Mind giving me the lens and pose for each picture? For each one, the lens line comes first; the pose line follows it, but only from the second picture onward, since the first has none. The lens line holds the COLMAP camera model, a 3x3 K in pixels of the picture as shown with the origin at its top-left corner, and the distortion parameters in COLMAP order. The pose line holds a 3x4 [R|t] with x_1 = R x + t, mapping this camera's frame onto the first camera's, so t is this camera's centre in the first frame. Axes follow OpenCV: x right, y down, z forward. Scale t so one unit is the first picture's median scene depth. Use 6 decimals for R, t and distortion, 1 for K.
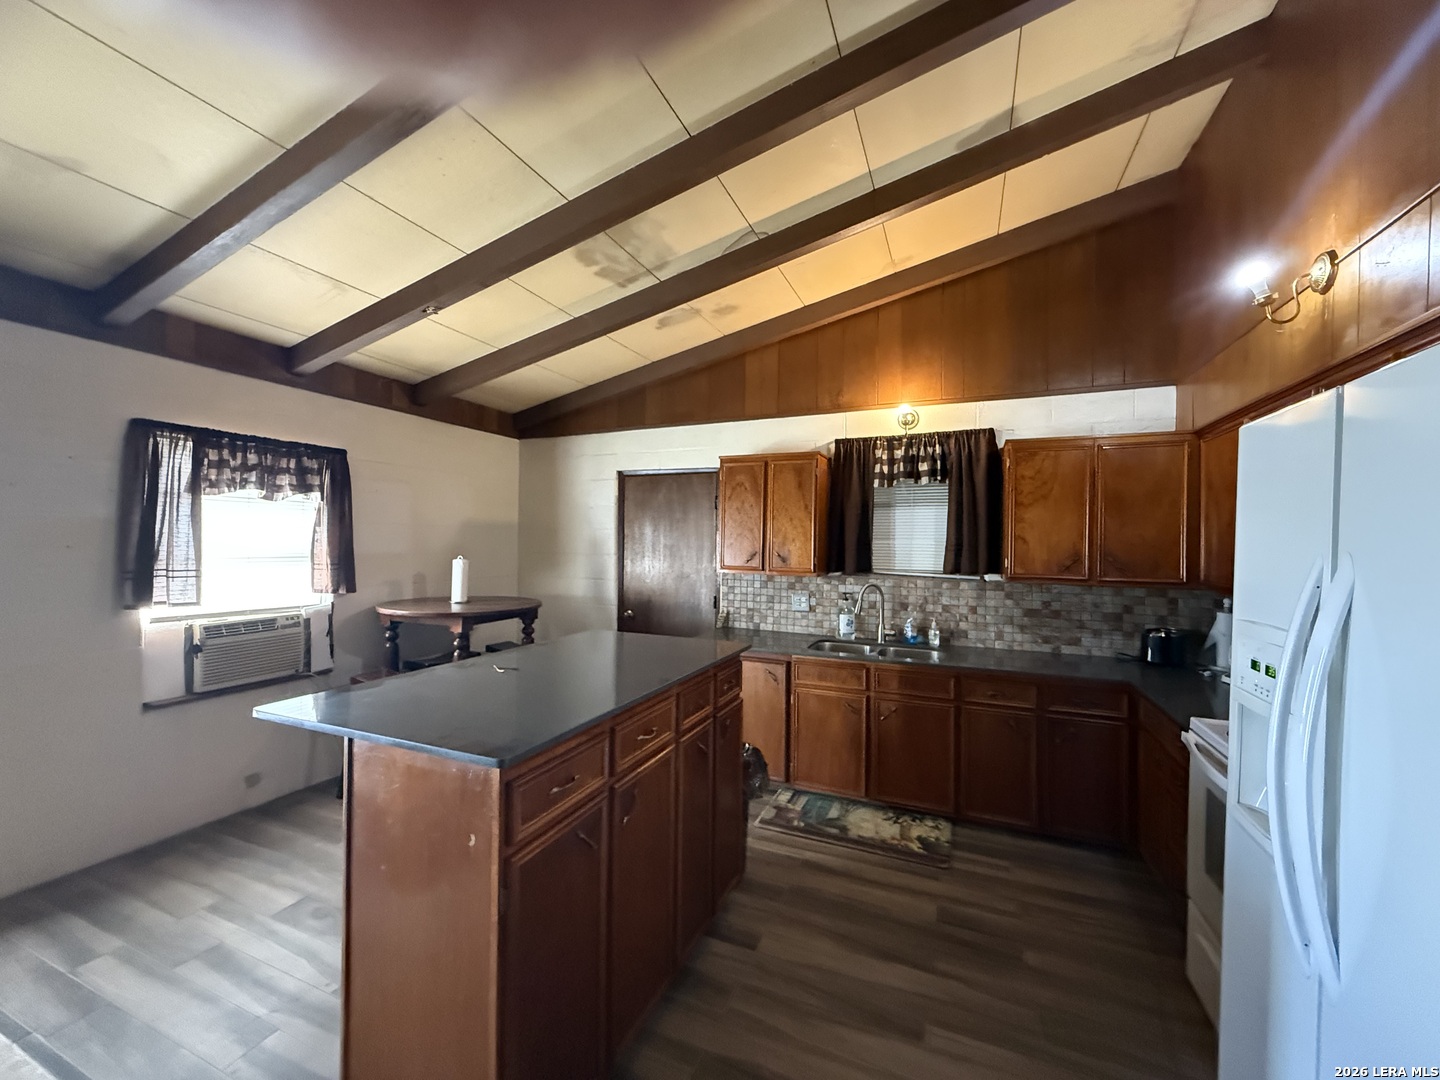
lens RADIAL K [[576.7, 0, 716.8], [0, 576.7, 537.9], [0, 0, 1]] dist [-0.002312, 0.000386]
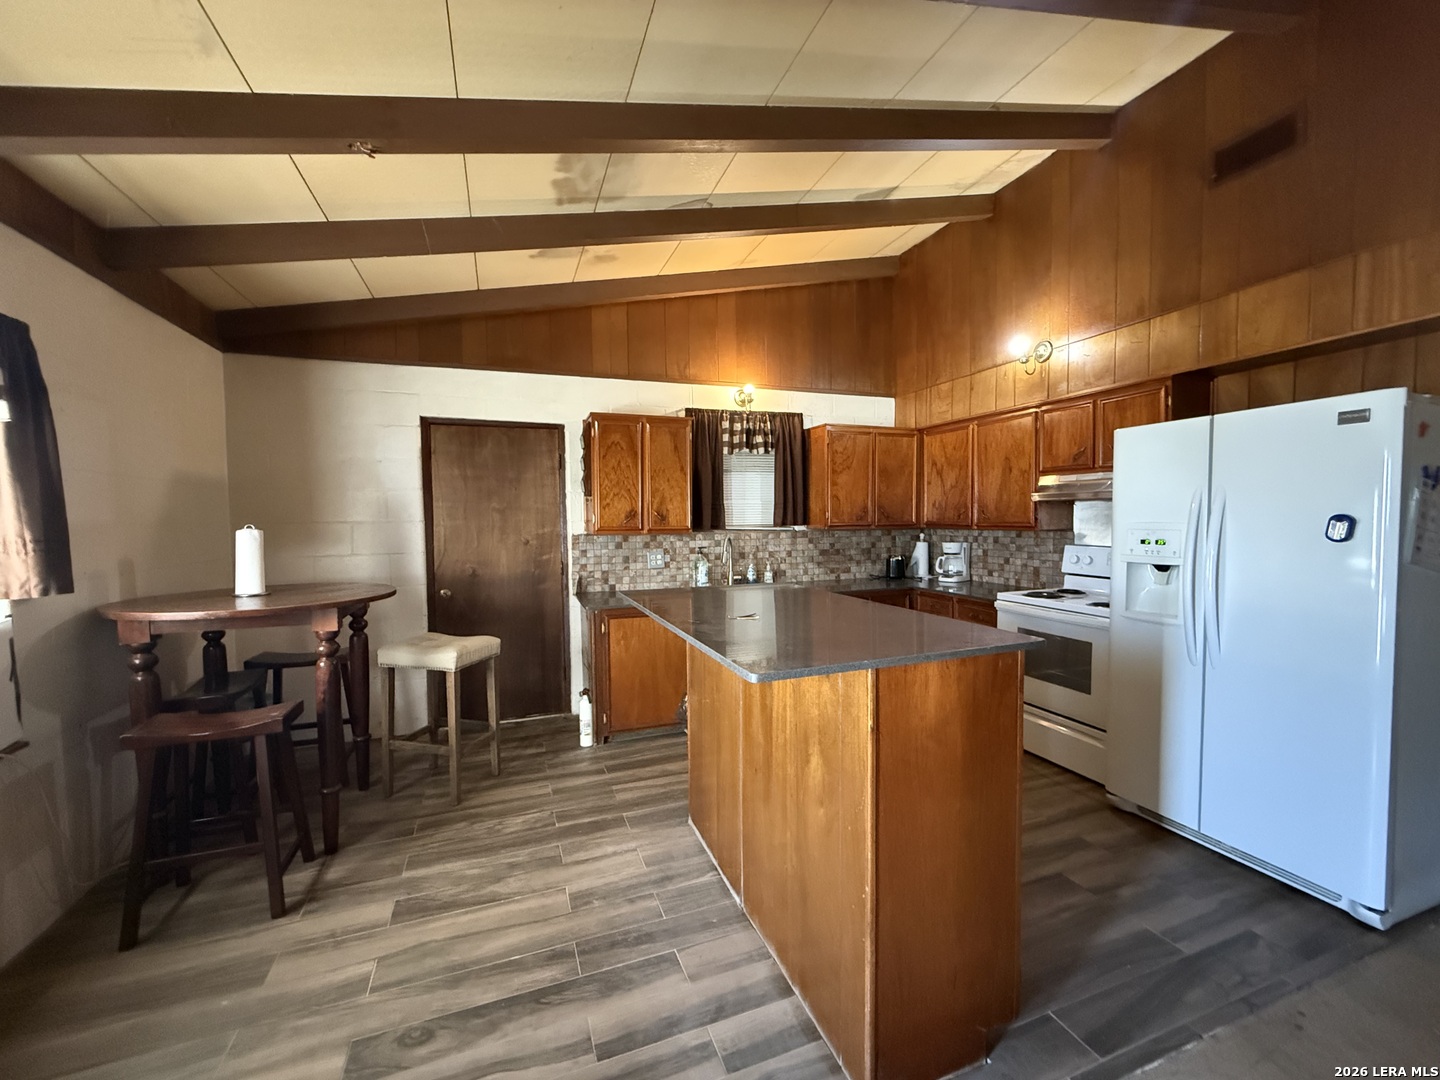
lens RADIAL K [[576.7, 0, 716.8], [0, 576.7, 537.9], [0, 0, 1]] dist [-0.002312, 0.000386]
pose [[0.723603, -0.044126, 0.688804, -0.546977], [0.015872, 0.998754, 0.047309, 0.025593], [-0.690034, -0.023300, 0.723402, 0.177411]]
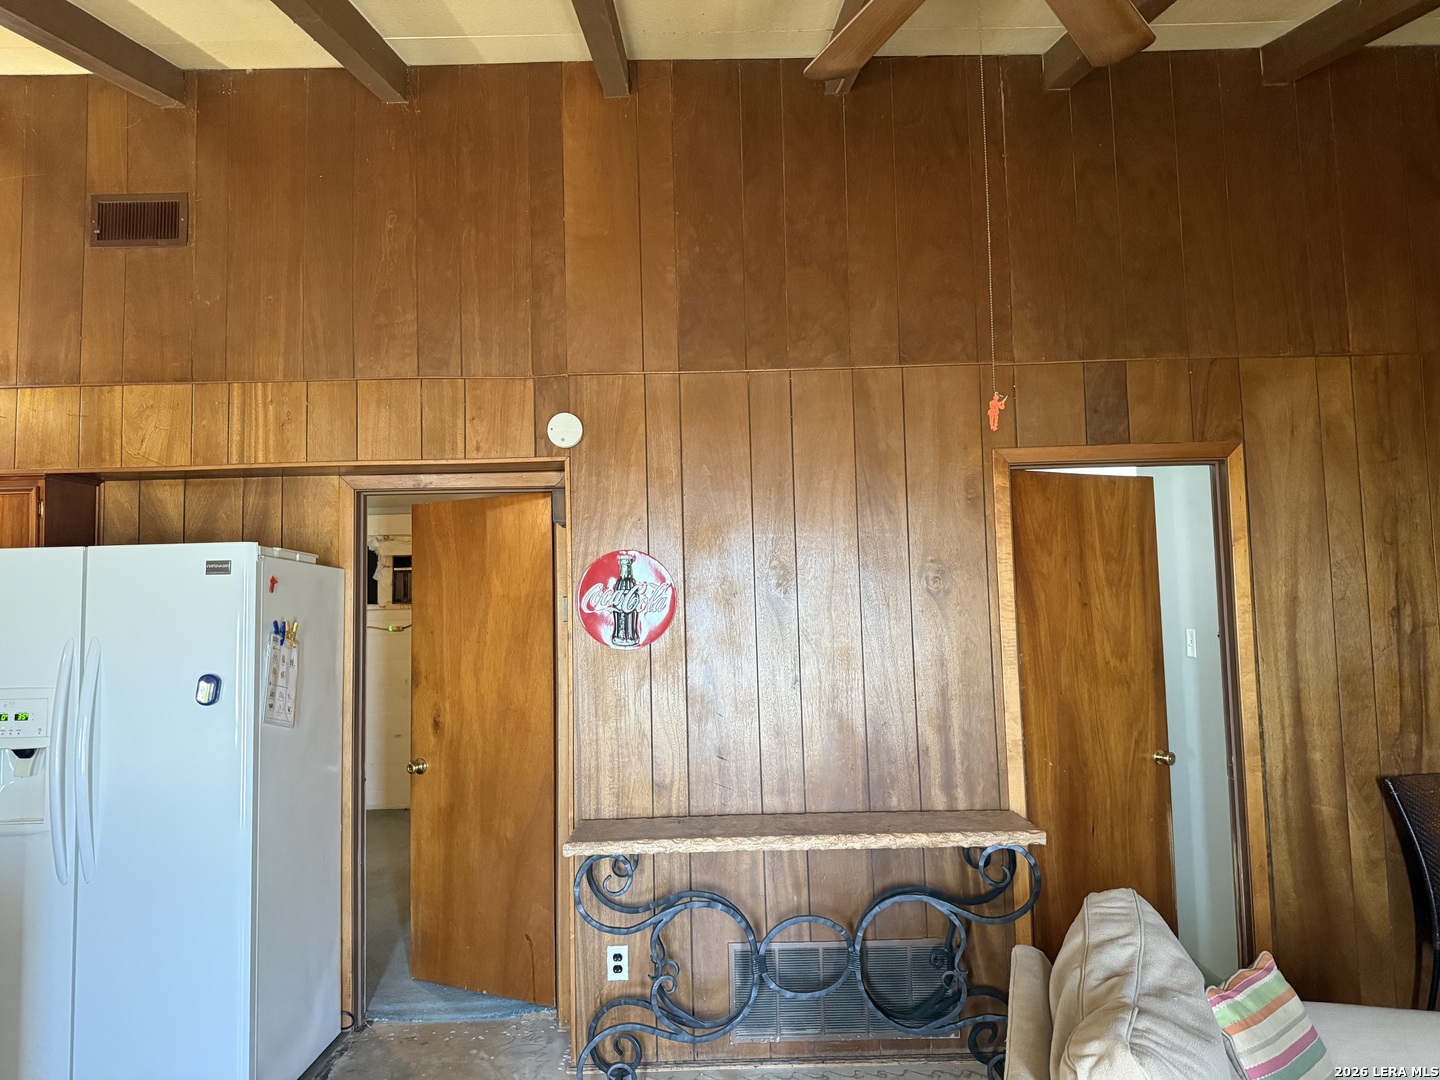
lens RADIAL K [[1001.2, 0, 714.3], [0, 1001.2, 536.9], [0, 0, 1]] dist [0.116775, -0.170557]
pose [[-0.393791, 0.061952, 0.917110, -0.714369], [0.015969, 0.998037, -0.060561, -0.017242], [-0.919061, -0.009203, -0.394007, 0.113281]]
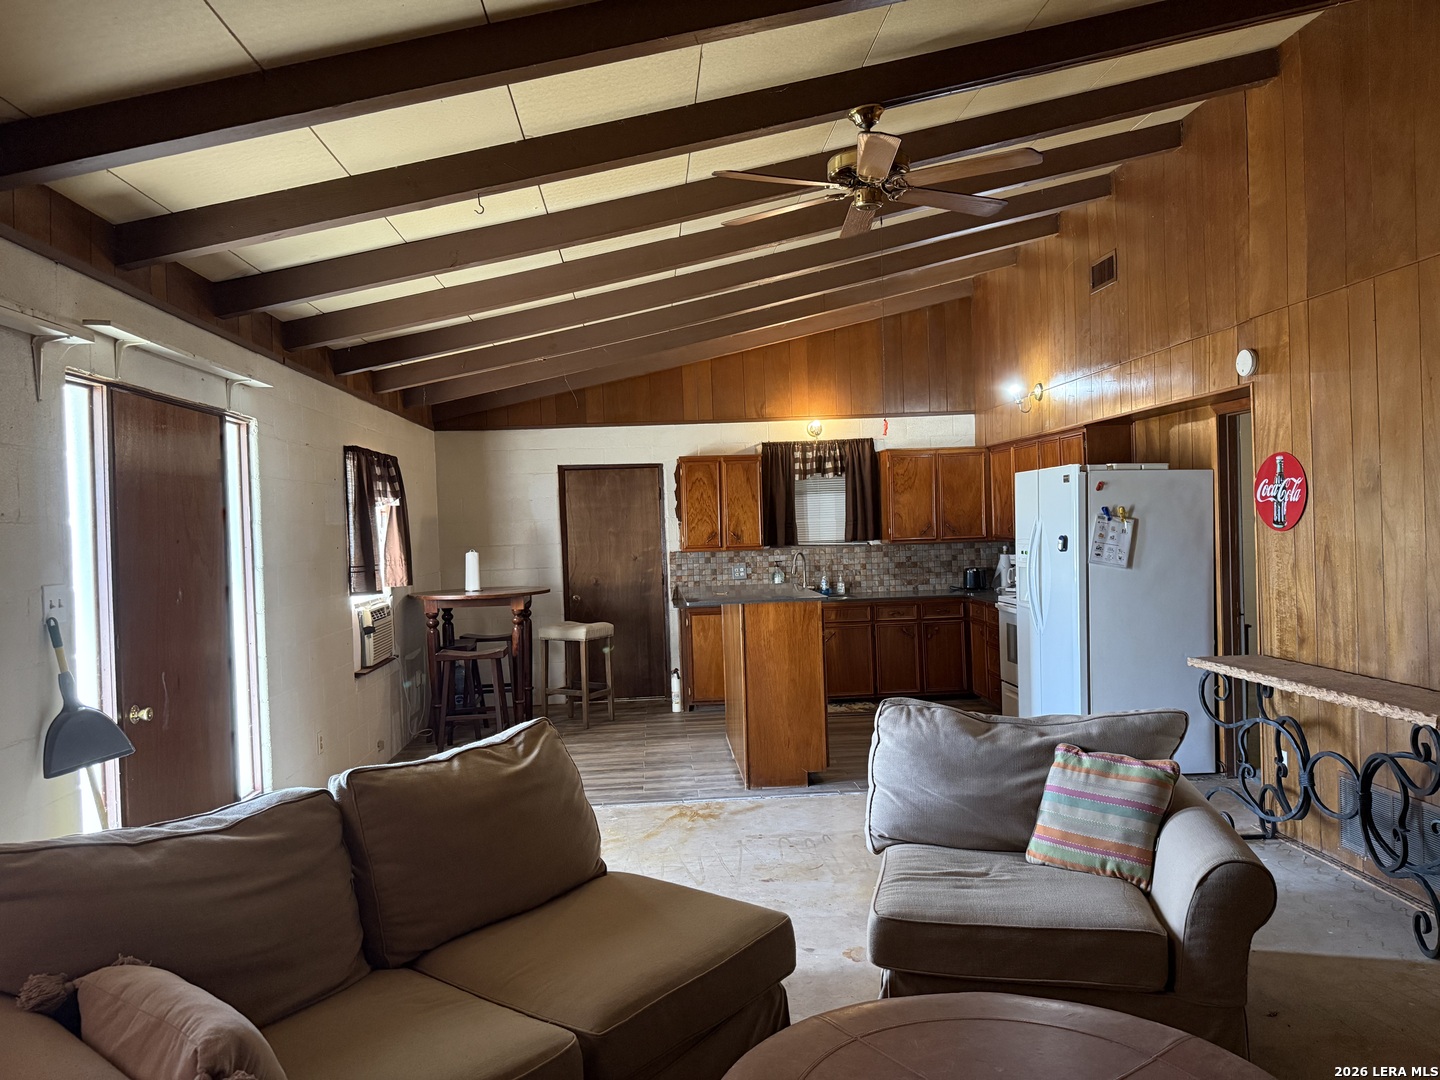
lens RADIAL K [[1001.2, 0, 714.3], [0, 1001.2, 536.9], [0, 0, 1]] dist [0.116775, -0.170557]
pose [[0.888757, -0.048084, 0.455850, -0.975243], [0.042028, 0.998842, 0.023420, -0.019351], [-0.456448, -0.001657, 0.889748, -0.995777]]
